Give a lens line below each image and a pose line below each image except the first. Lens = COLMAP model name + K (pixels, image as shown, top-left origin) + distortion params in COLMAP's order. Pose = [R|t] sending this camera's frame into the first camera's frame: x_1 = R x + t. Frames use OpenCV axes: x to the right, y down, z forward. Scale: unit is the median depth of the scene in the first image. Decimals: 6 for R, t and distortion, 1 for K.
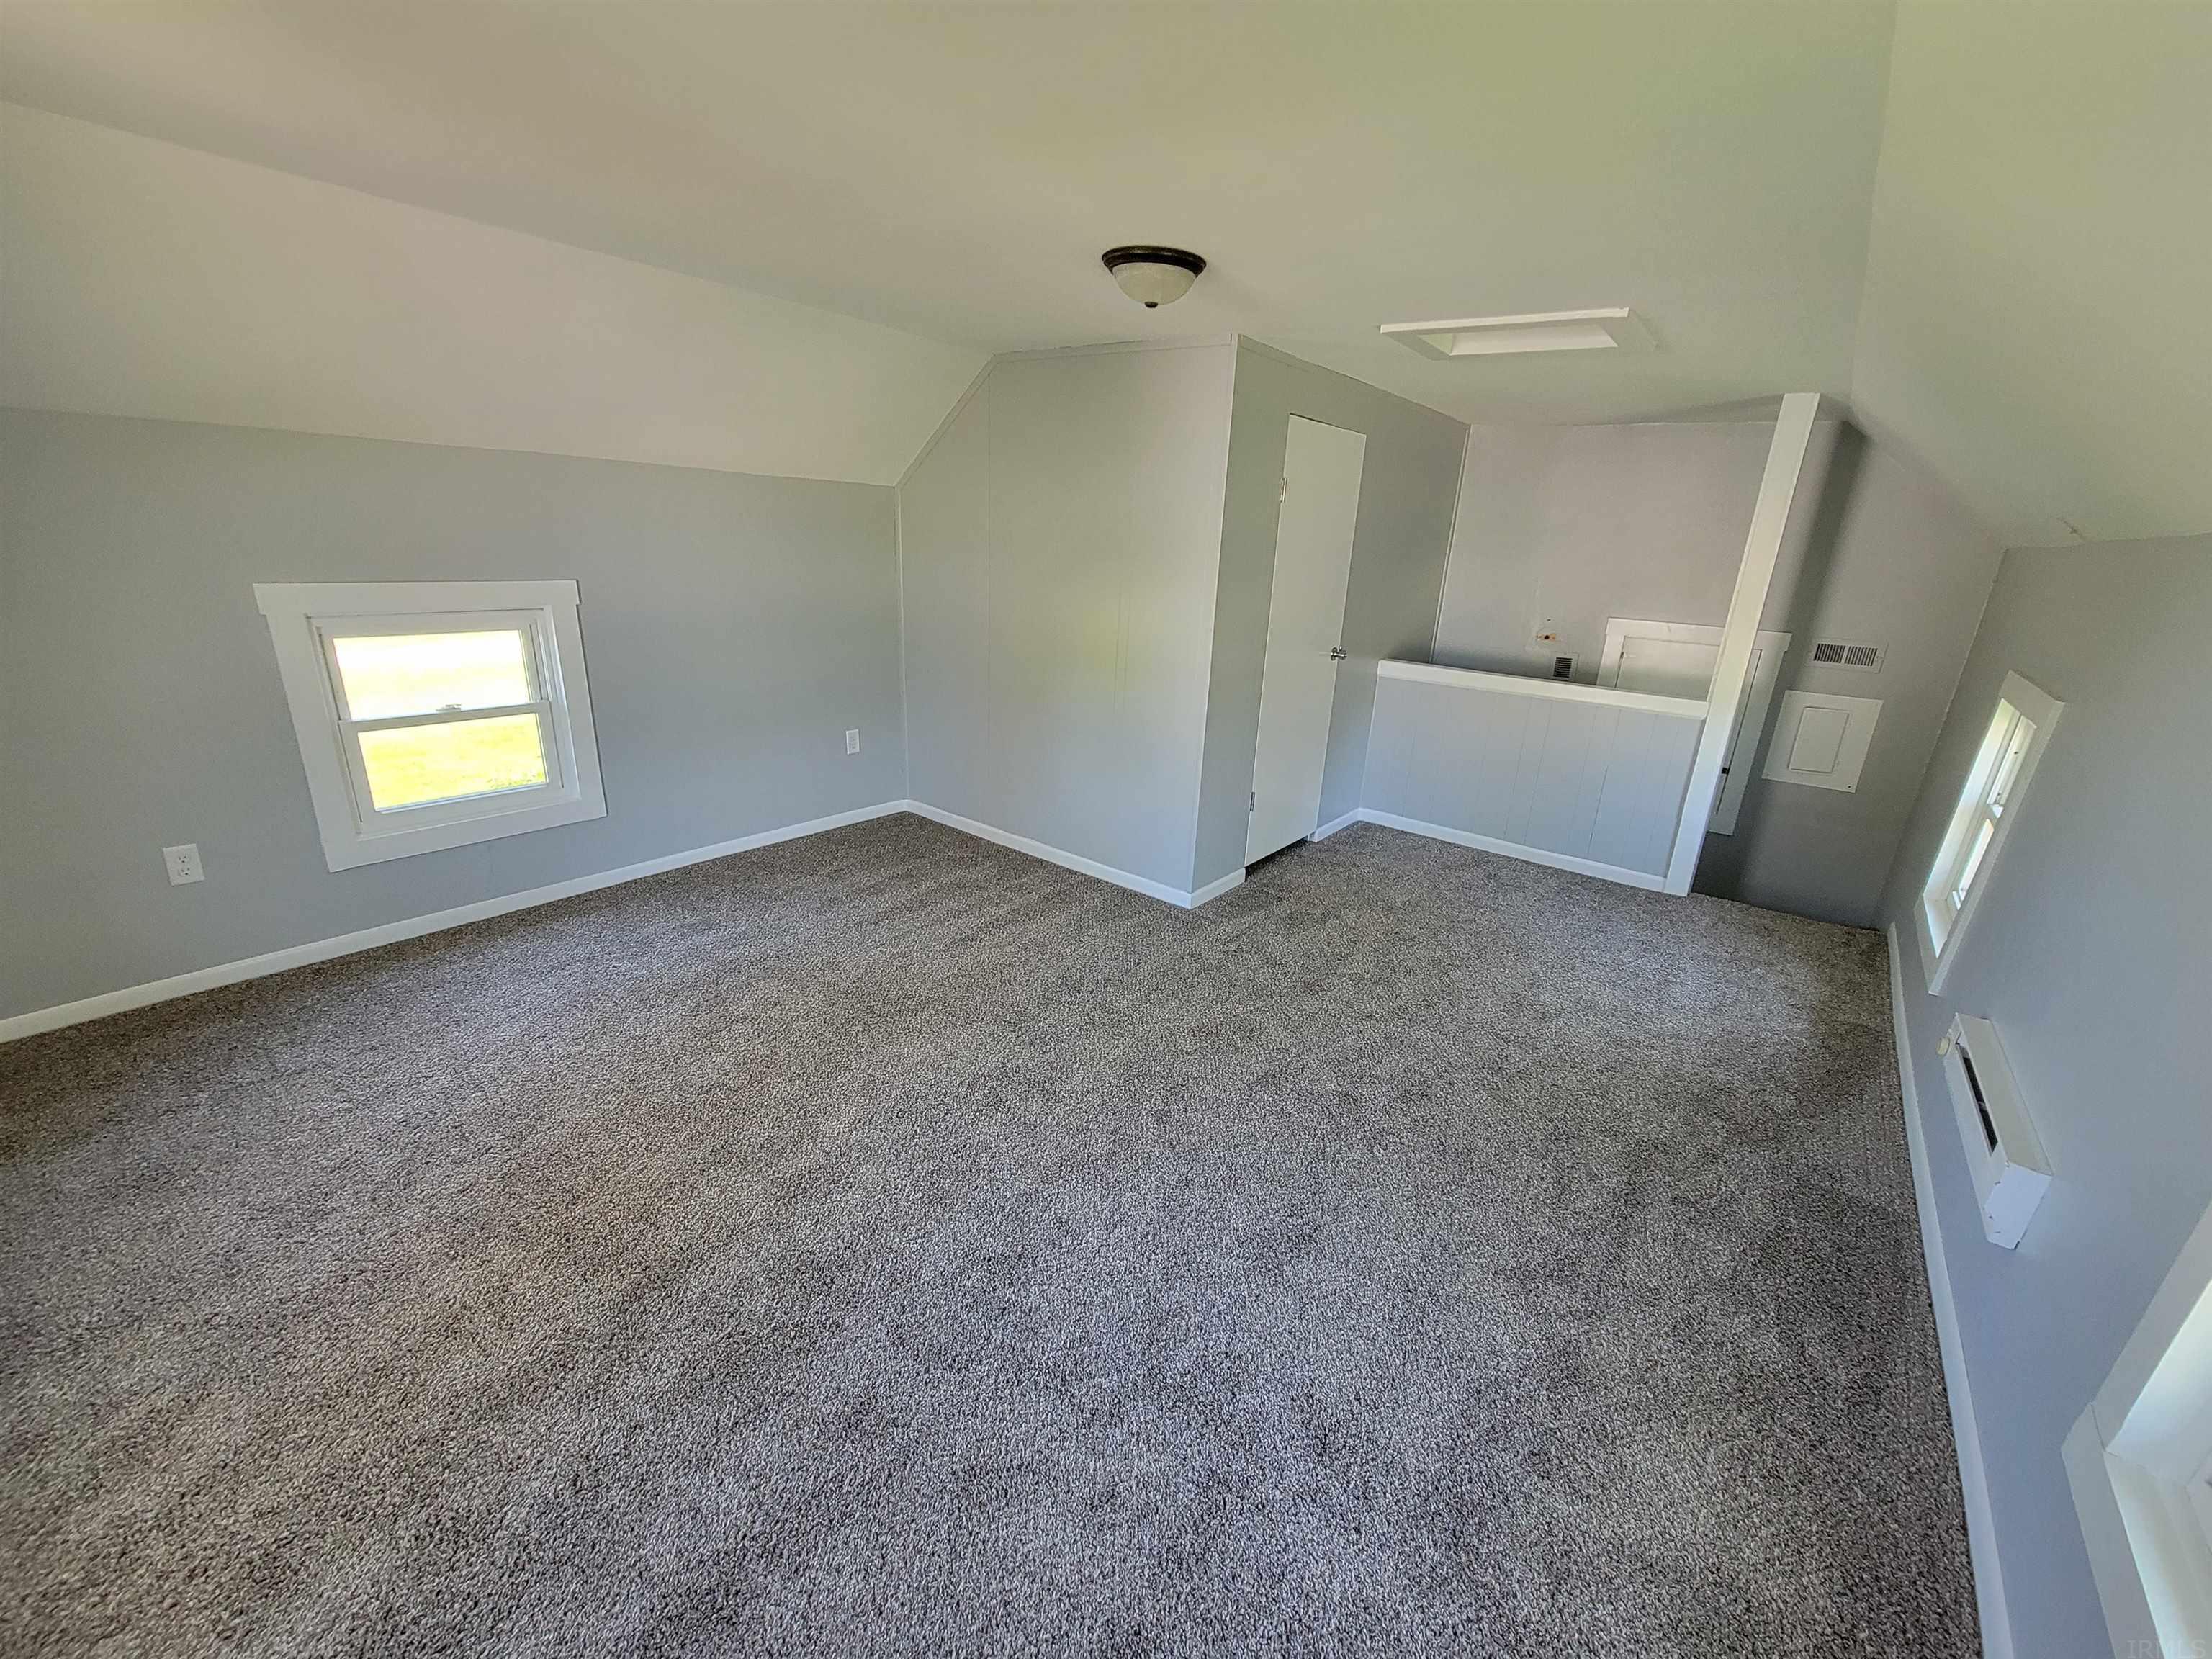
lens RADIAL K [[901.0, 0, 1107.9], [0, 901.0, 847.7], [0, 0, 1]] dist [-0.002405, -0.000076]
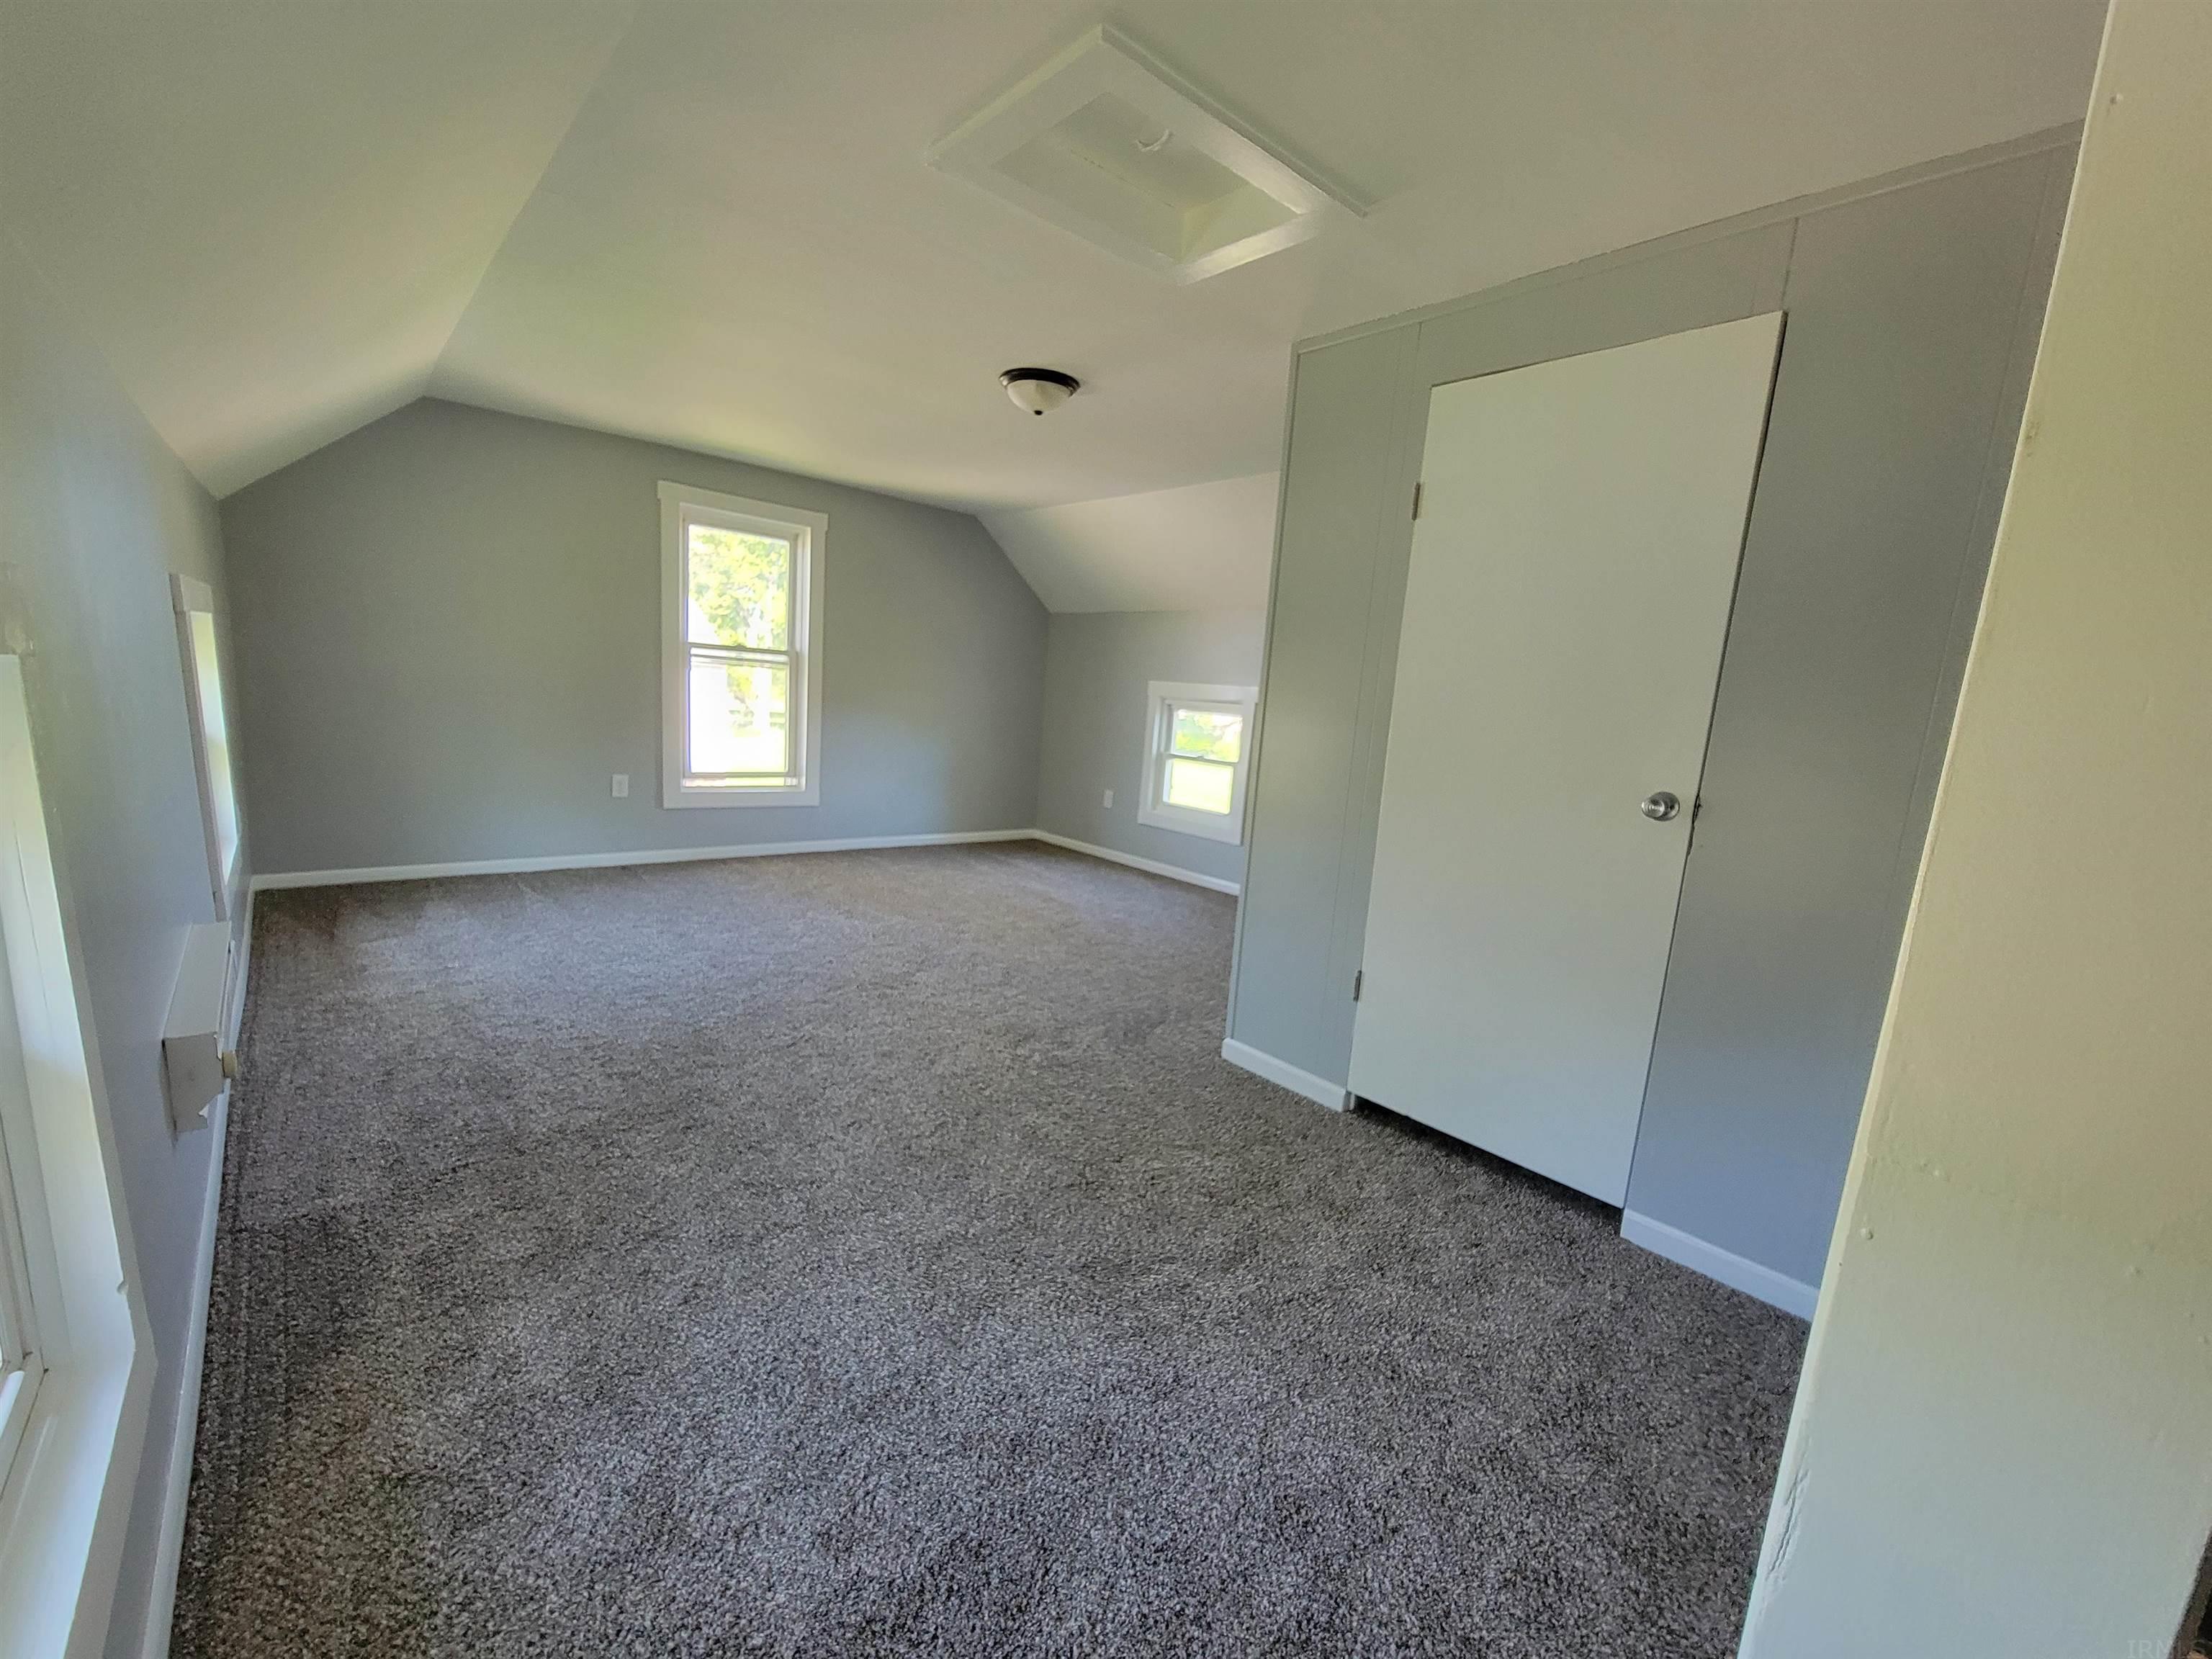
lens RADIAL K [[901.0, 0, 1107.9], [0, 901.0, 847.7], [0, 0, 1]] dist [-0.002405, -0.000076]
pose [[-0.183283, 0.107093, -0.977210, 0.908693], [-0.398372, 0.900680, 0.173424, -0.200058], [0.898725, 0.421078, -0.122416, 1.003919]]
